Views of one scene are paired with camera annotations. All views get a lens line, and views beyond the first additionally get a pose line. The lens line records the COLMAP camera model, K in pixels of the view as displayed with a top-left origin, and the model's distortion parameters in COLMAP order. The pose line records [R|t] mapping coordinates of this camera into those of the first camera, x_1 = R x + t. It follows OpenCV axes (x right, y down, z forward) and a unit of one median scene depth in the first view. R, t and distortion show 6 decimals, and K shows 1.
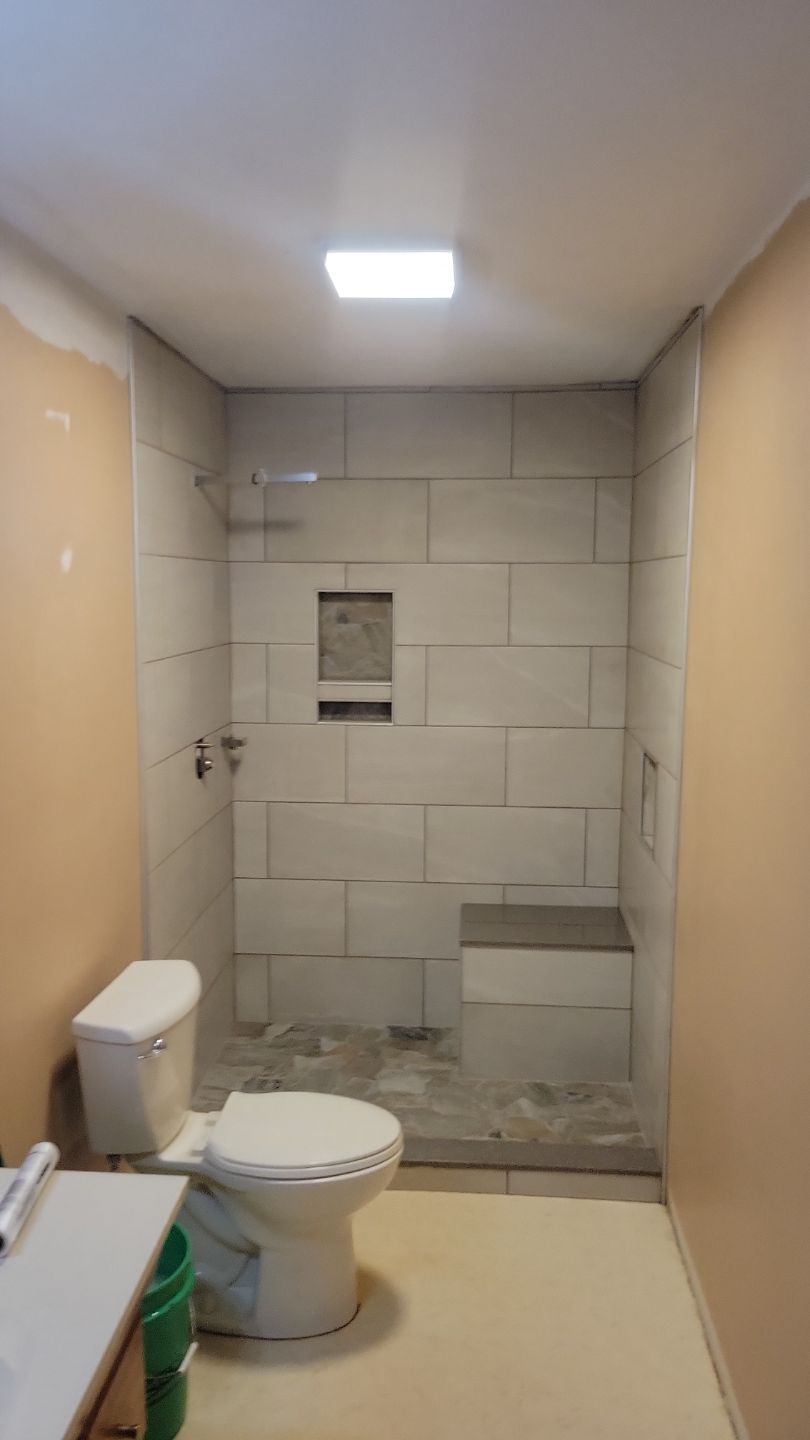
lens RADIAL K [[950.6, 0, 399.6], [0, 950.6, 721.4], [0, 0, 1]] dist [0.056855, 0.001015]
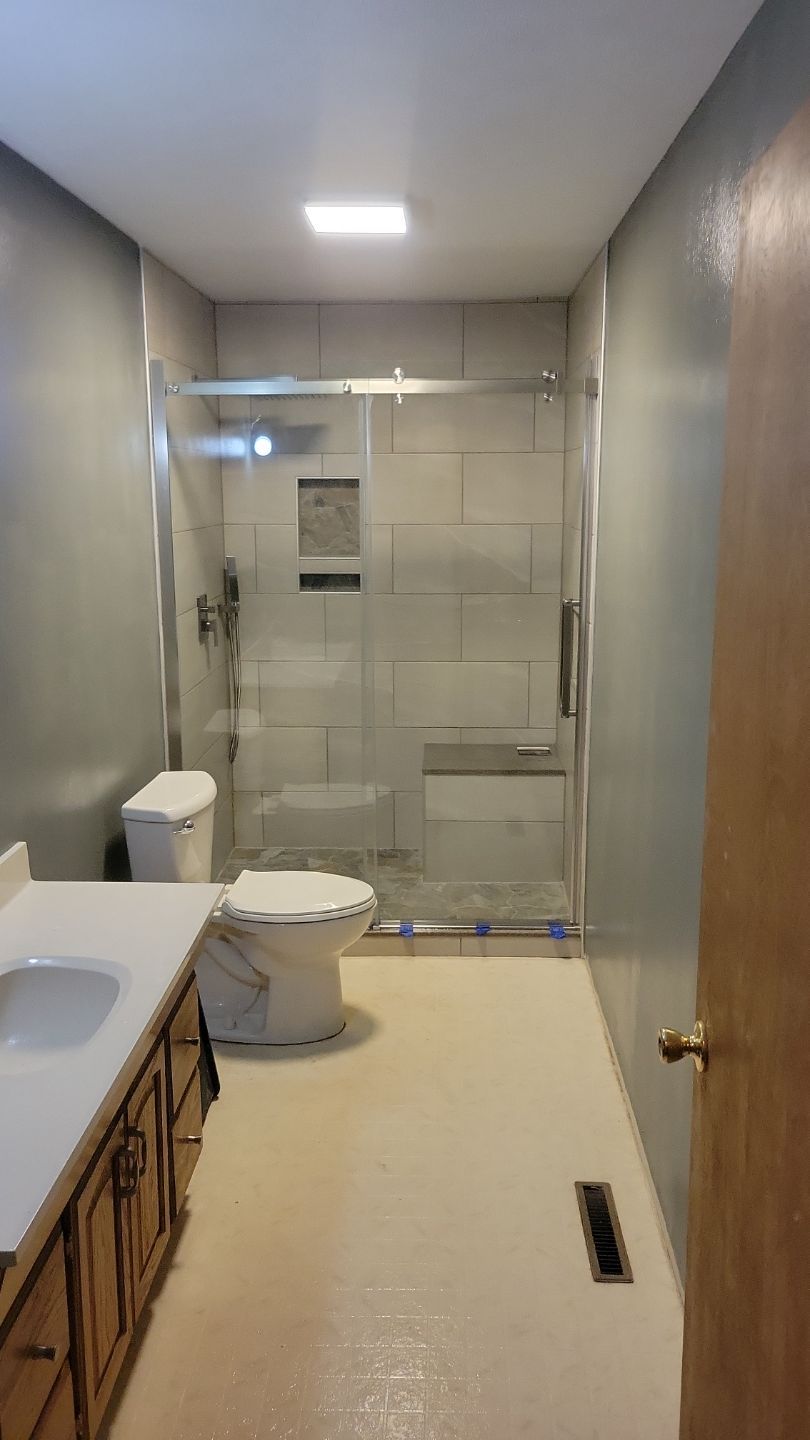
lens RADIAL K [[1098.9, 0, 413.4], [0, 1098.9, 698.1], [0, 0, 1]] dist [0.048473, -0.012134]
pose [[0.999237, -0.014722, 0.036182, 0.002225], [0.013092, 0.998907, 0.044880, 0.076082], [-0.036803, -0.044372, 0.998337, -0.373521]]
